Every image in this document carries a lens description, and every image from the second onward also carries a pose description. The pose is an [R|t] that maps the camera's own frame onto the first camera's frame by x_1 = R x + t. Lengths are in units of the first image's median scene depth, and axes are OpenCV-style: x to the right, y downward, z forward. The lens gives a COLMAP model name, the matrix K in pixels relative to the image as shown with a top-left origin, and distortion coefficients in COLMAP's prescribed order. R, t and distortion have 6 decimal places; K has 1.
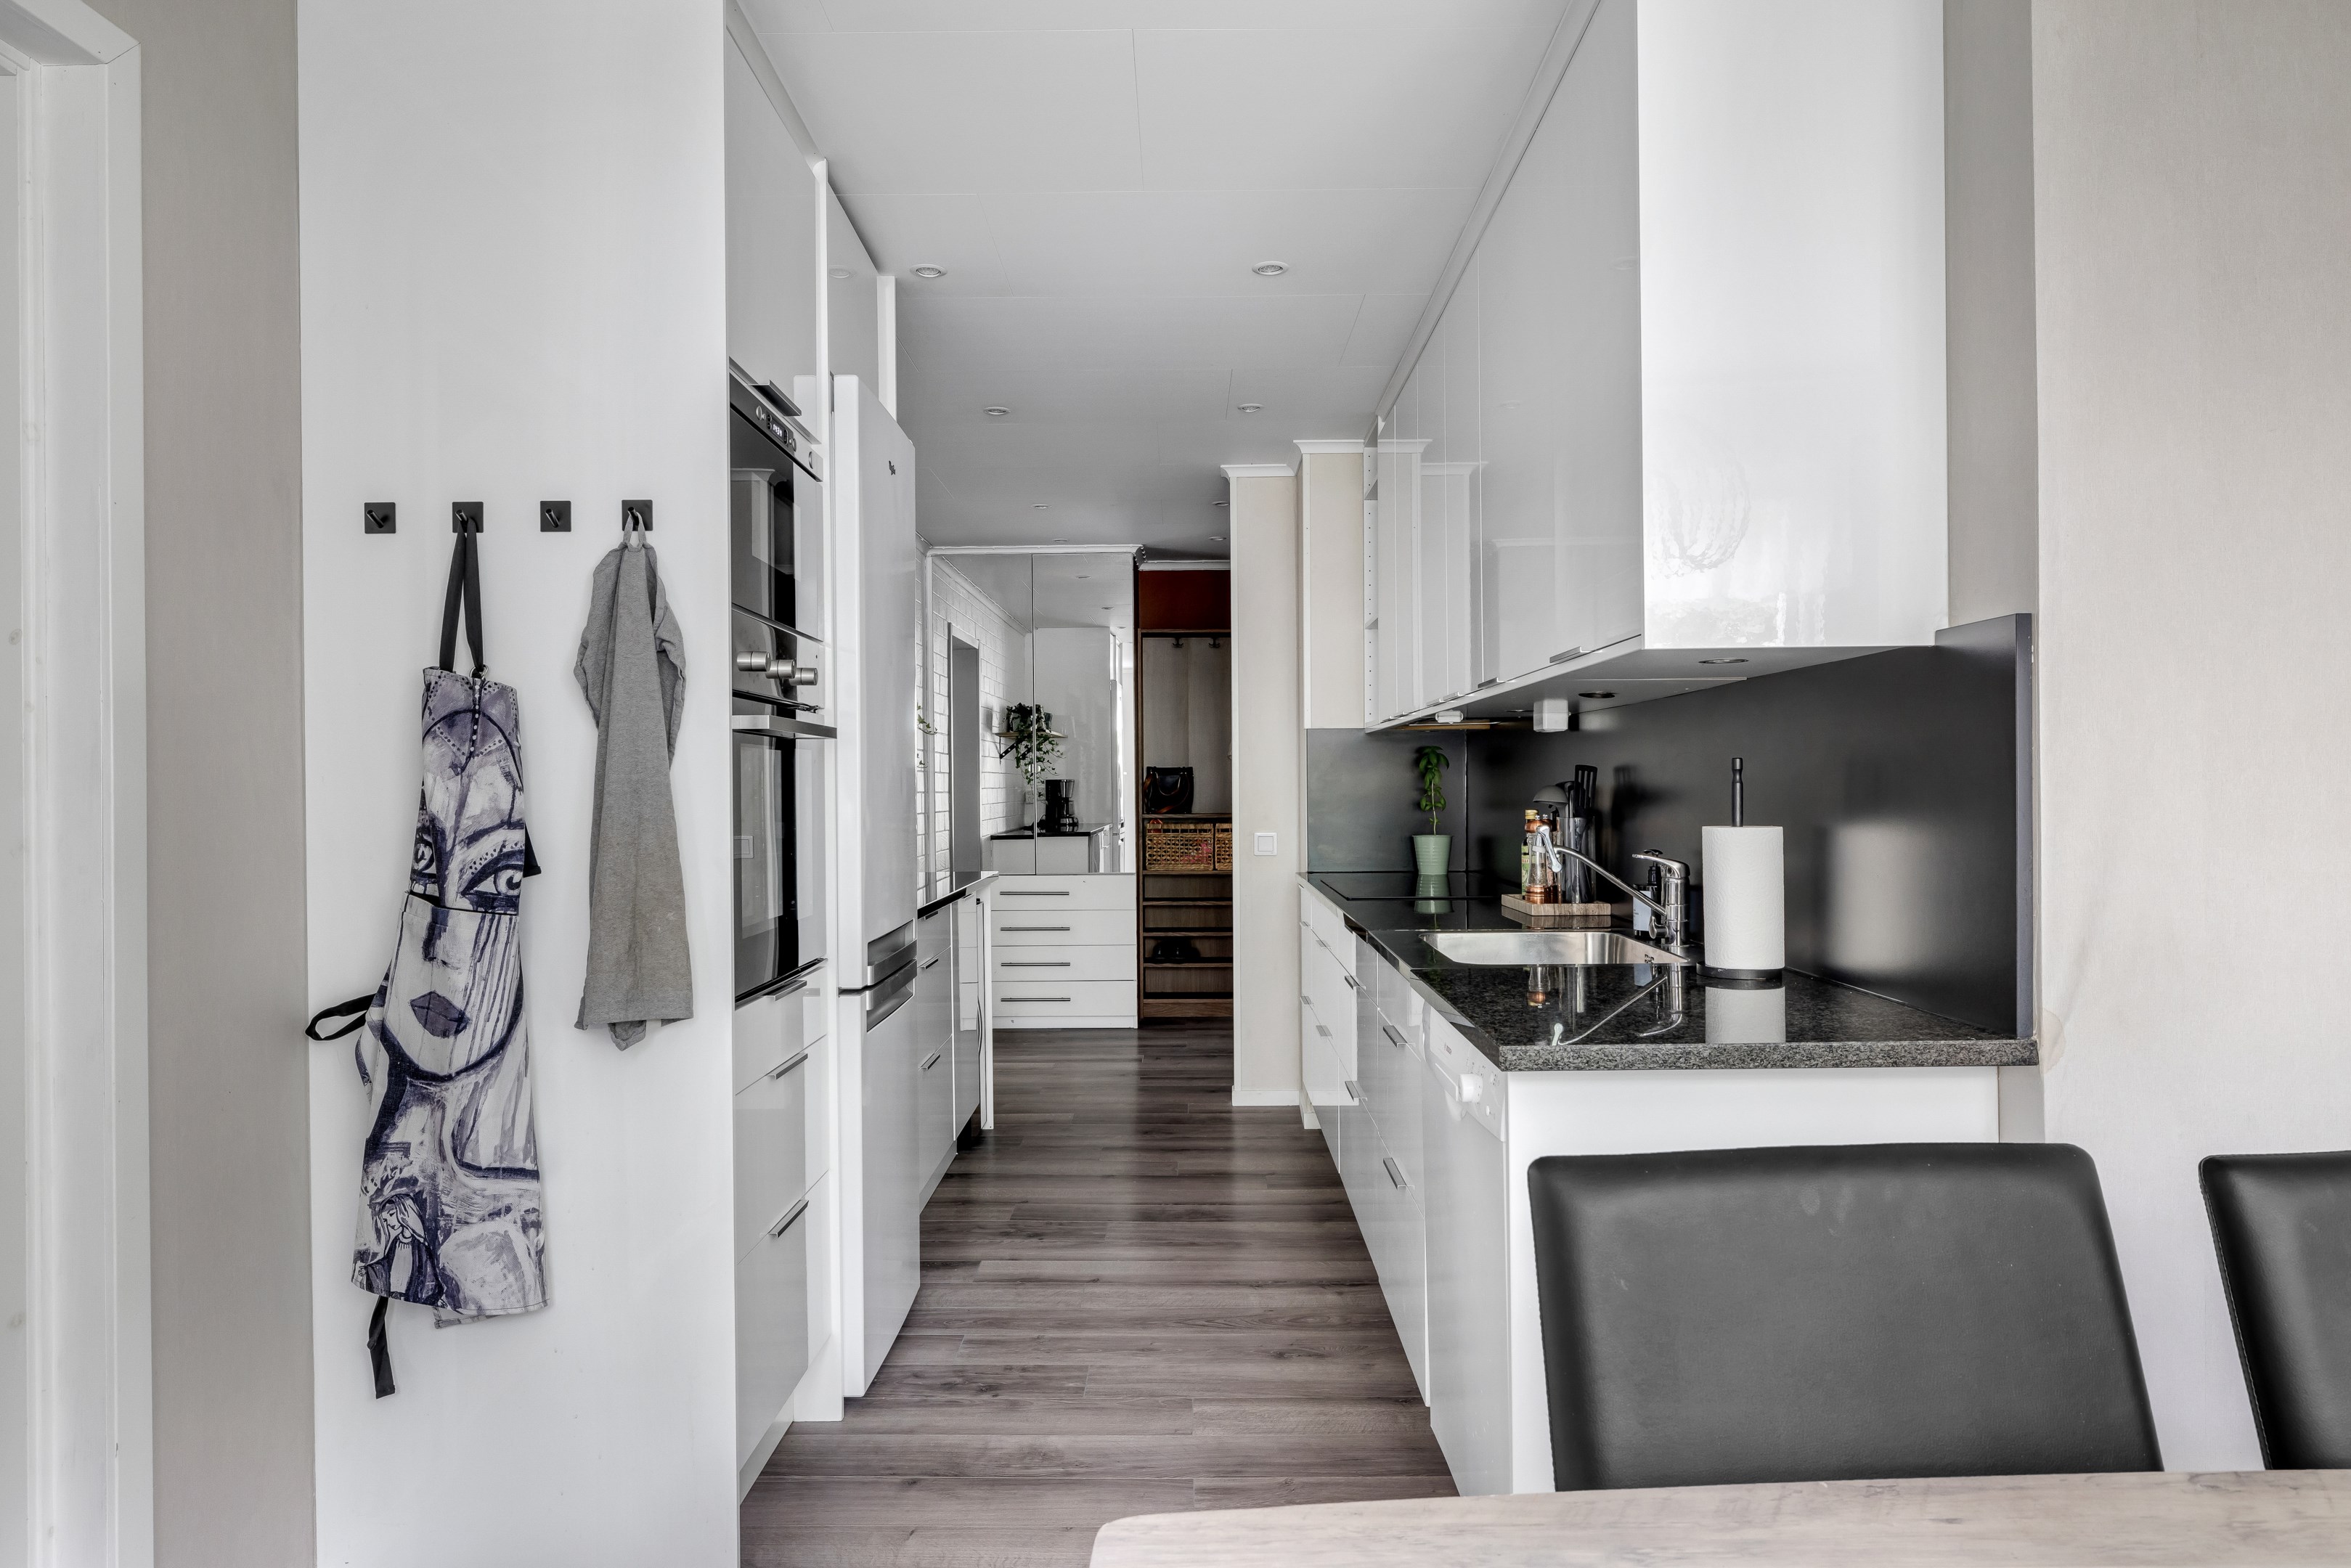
lens RADIAL K [[1461.9, 0, 1196.3], [0, 1461.9, 770.5], [0, 0, 1]] dist [-0.000587, -0.000901]
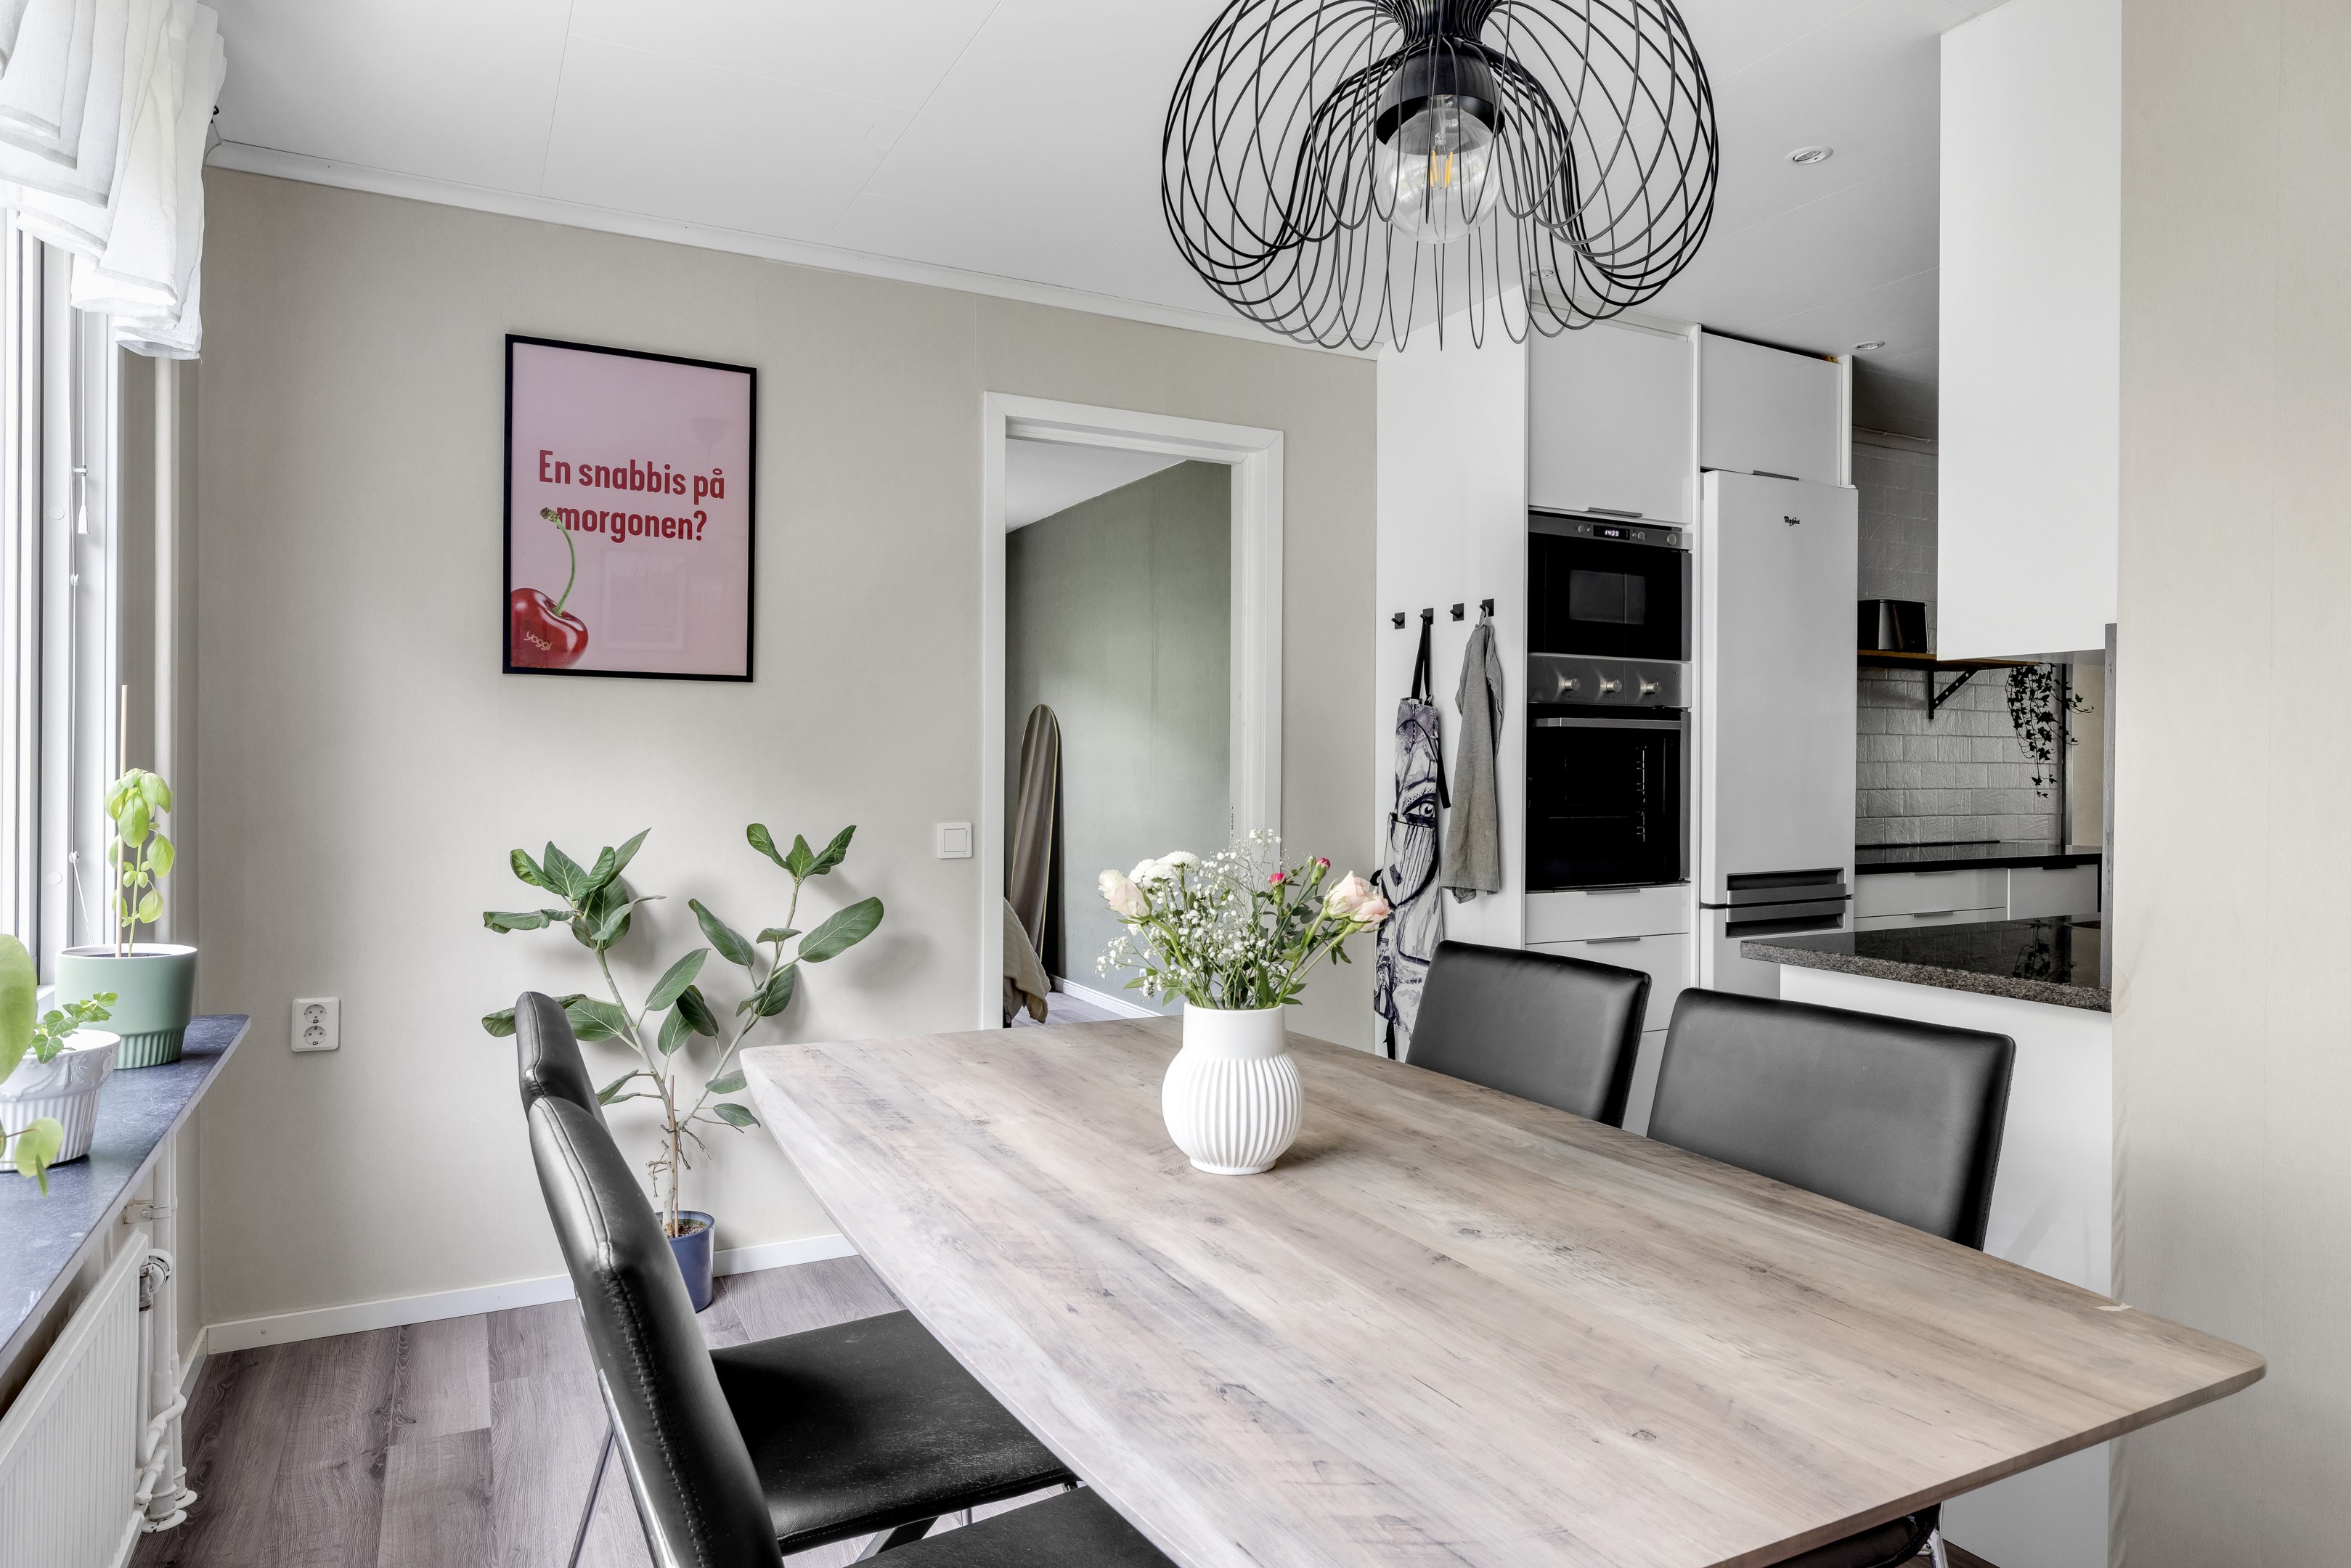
lens RADIAL K [[1461.9, 0, 1196.3], [0, 1461.9, 770.5], [0, 0, 1]] dist [-0.000587, -0.000901]
pose [[0.467563, 0.016614, -0.883803, 1.075430], [-0.003989, 0.999853, 0.016685, -0.005274], [0.883951, -0.004276, 0.467561, -0.153180]]
